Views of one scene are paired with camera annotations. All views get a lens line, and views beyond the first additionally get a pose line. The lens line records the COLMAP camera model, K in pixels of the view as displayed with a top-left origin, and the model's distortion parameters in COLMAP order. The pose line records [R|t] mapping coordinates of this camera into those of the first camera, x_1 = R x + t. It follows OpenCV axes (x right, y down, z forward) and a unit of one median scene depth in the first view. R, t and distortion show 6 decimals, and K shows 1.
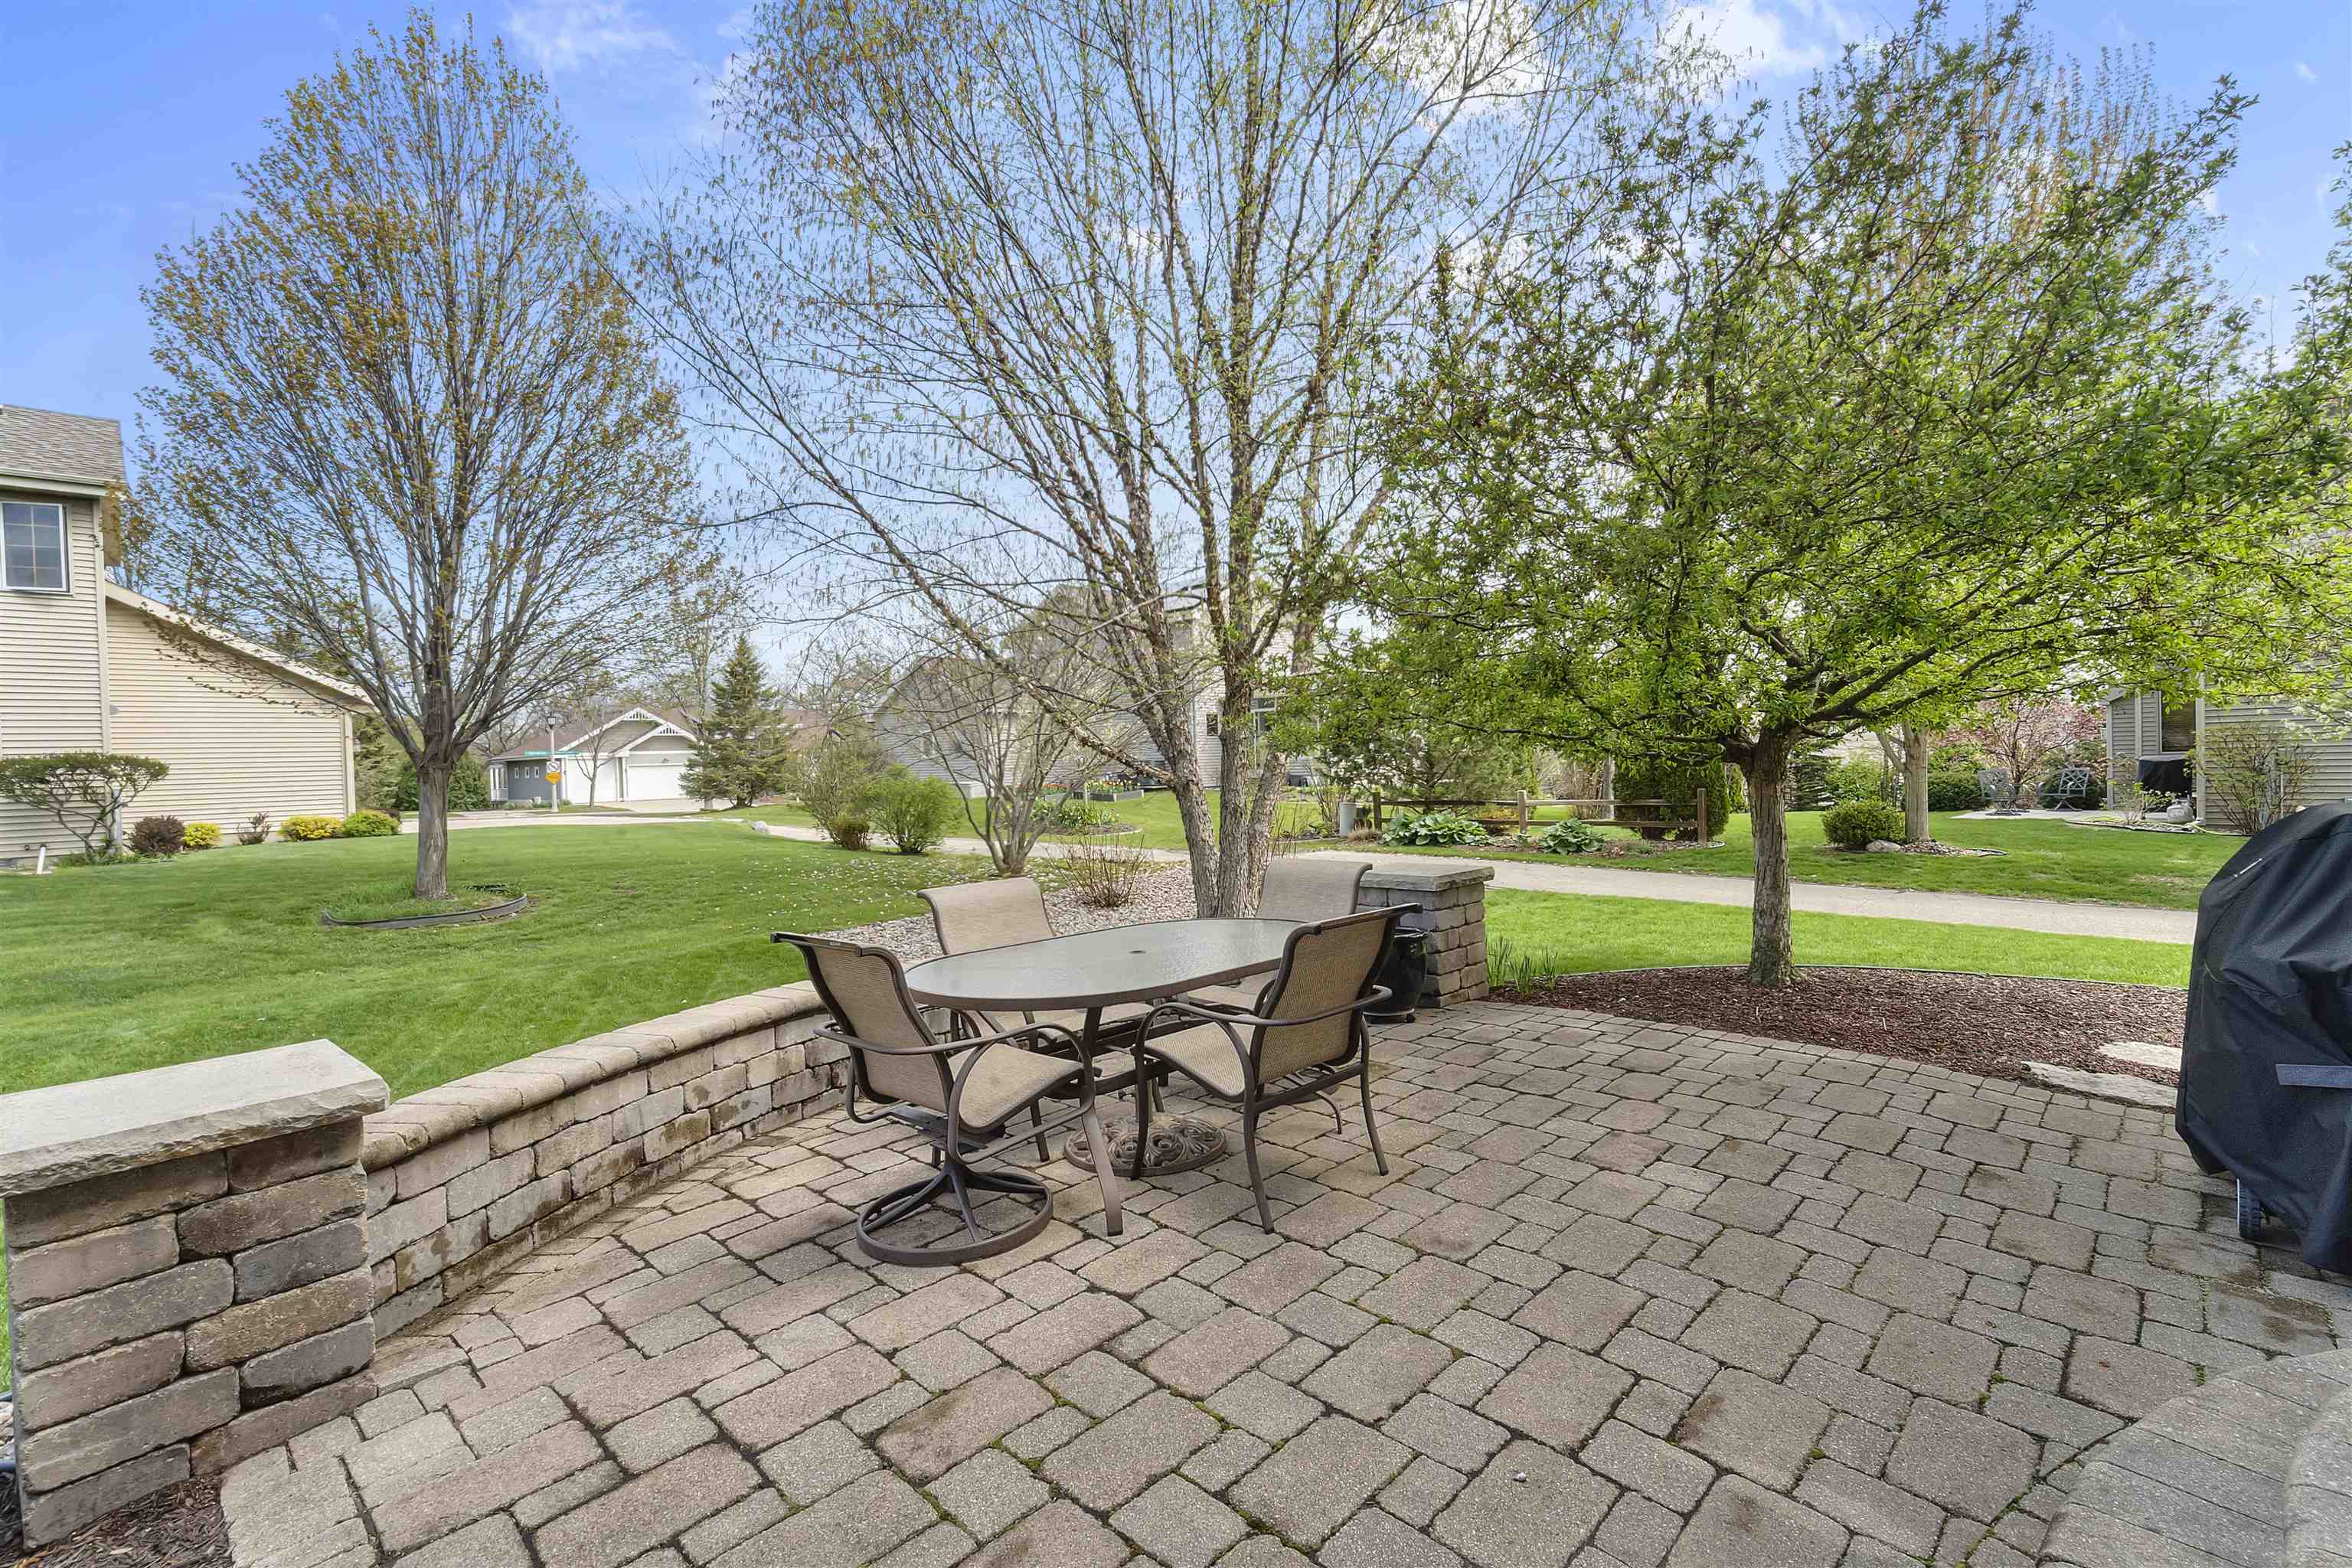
lens RADIAL K [[1008.3, 0, 1178.3], [0, 1008.3, 789.7], [0, 0, 1]] dist [-0.001669, -0.000061]
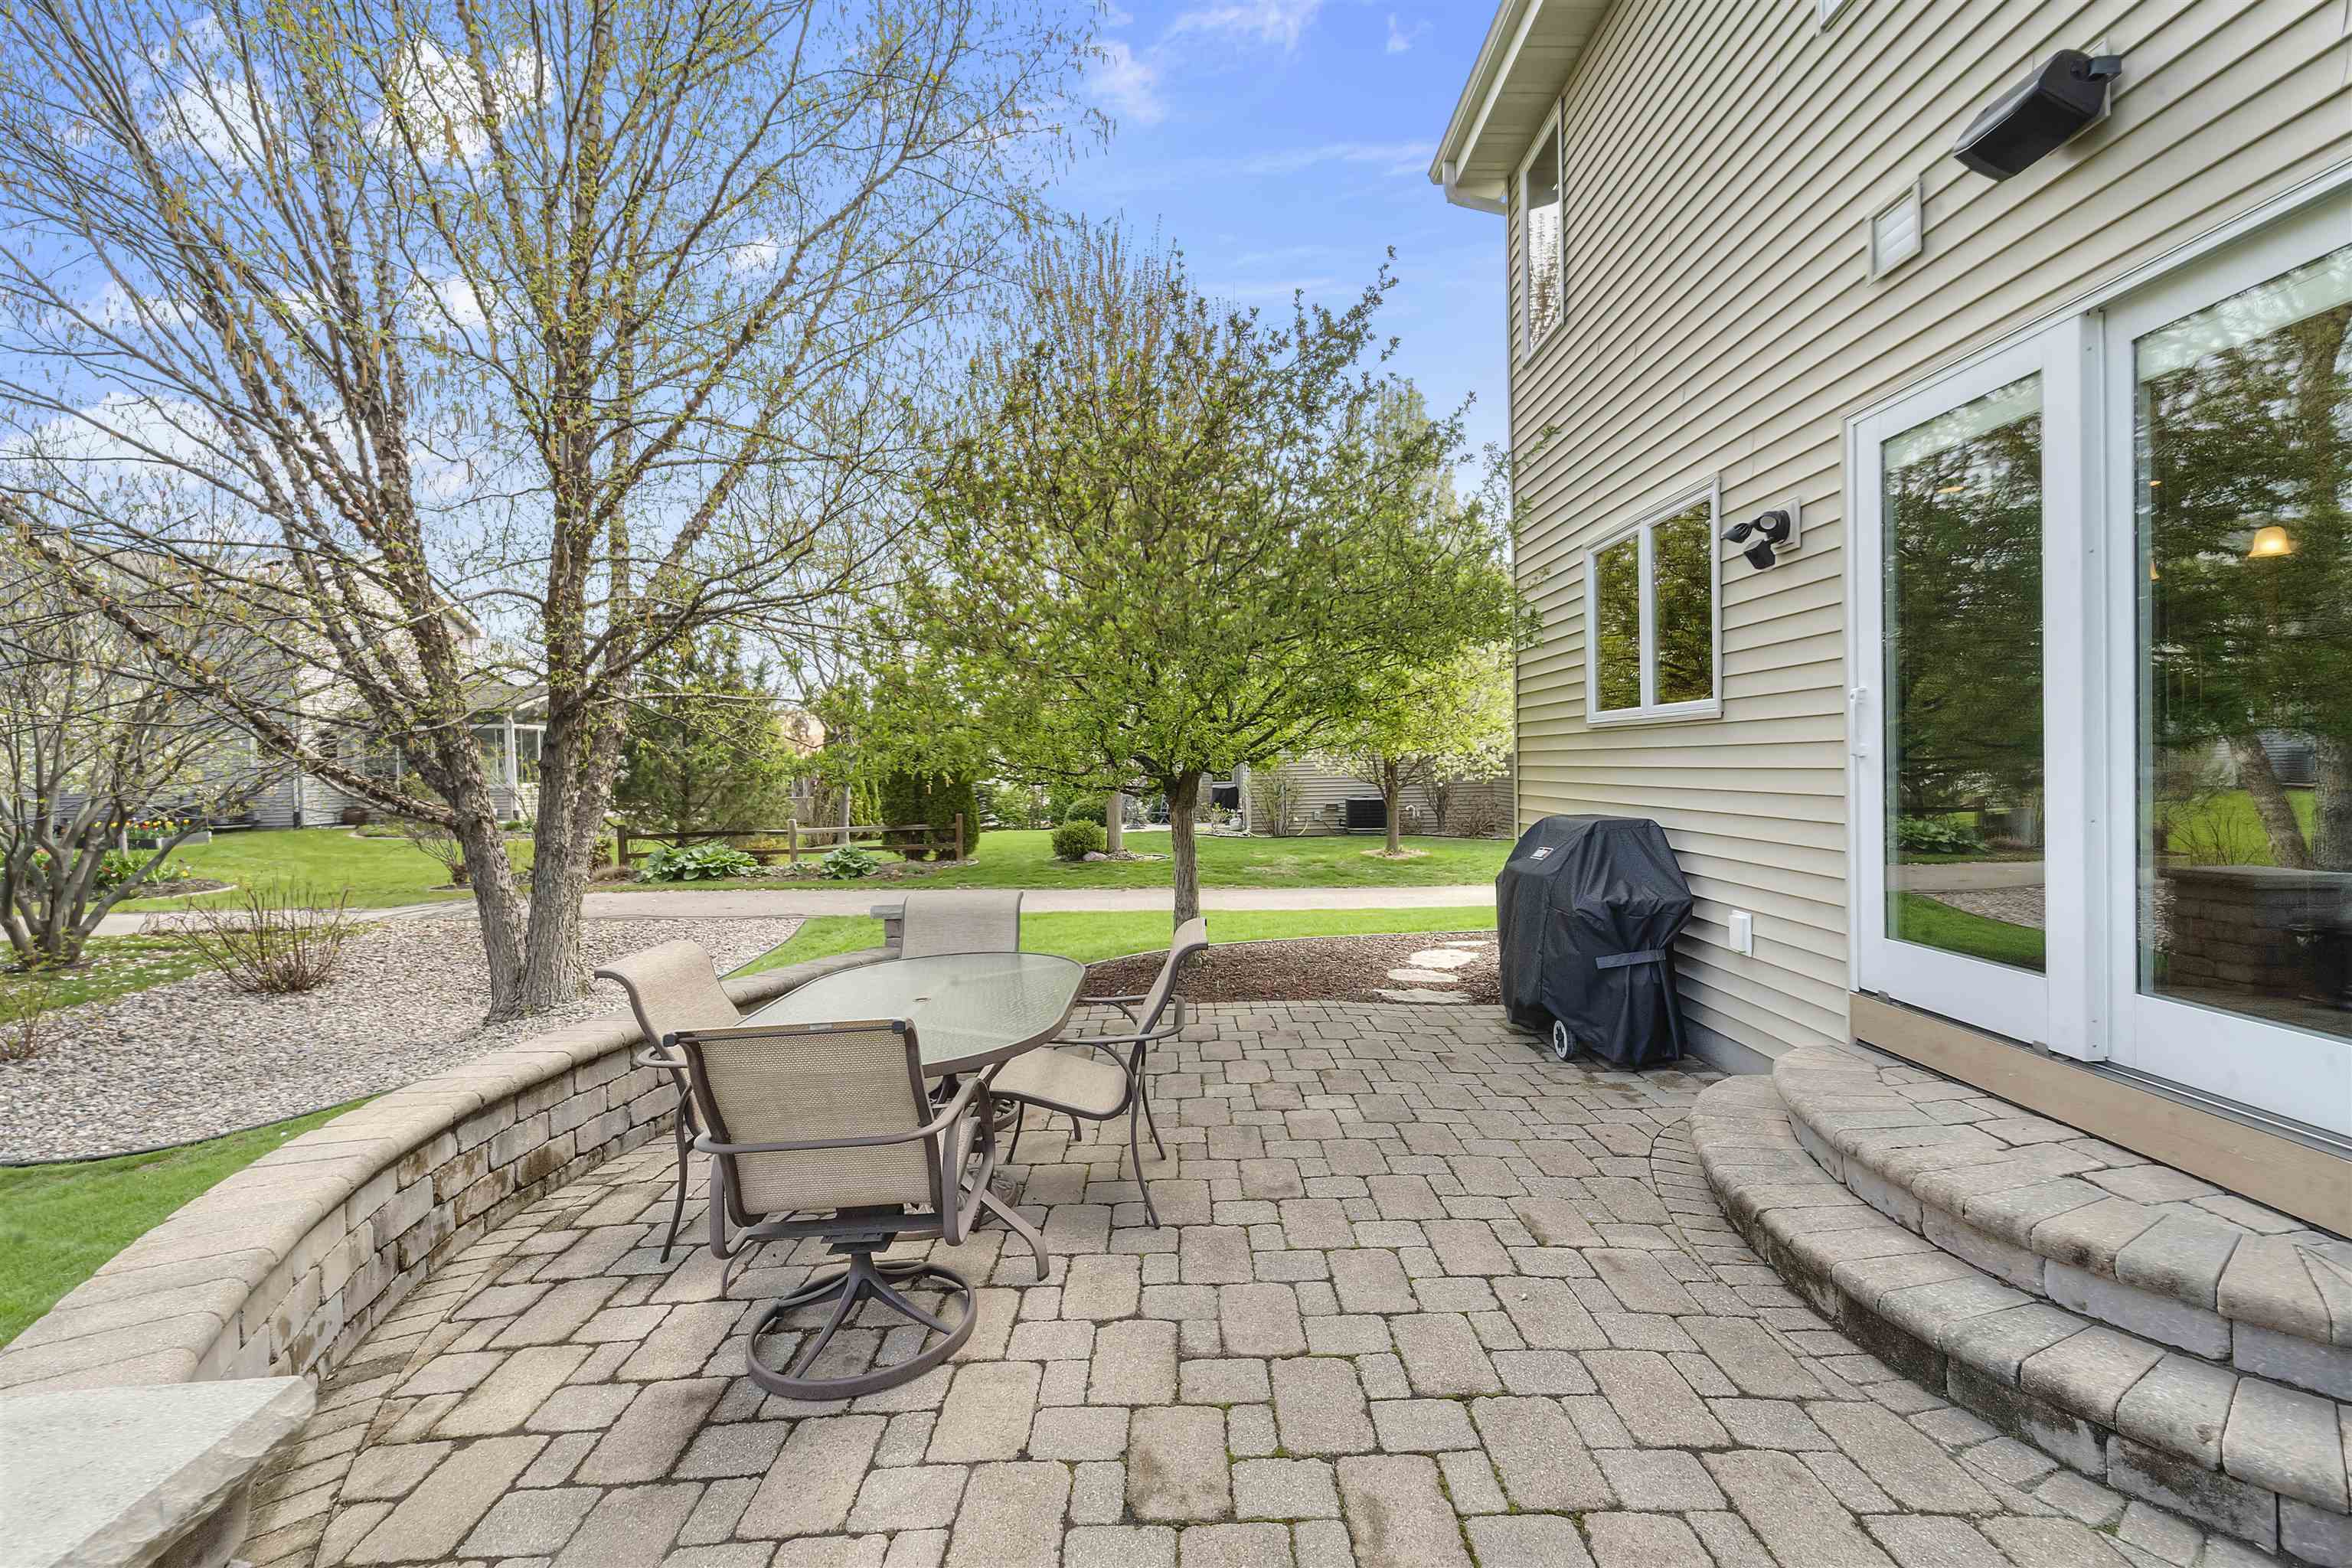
lens RADIAL K [[976.2, 0, 1181.9], [0, 976.2, 783.6], [0, 0, 1]] dist [-0.000125, -0.001640]
pose [[0.726798, -0.000661, 0.686851, -0.530778], [0.024193, 0.999404, -0.024639, -0.017731], [-0.686425, 0.034525, 0.726380, 0.157794]]
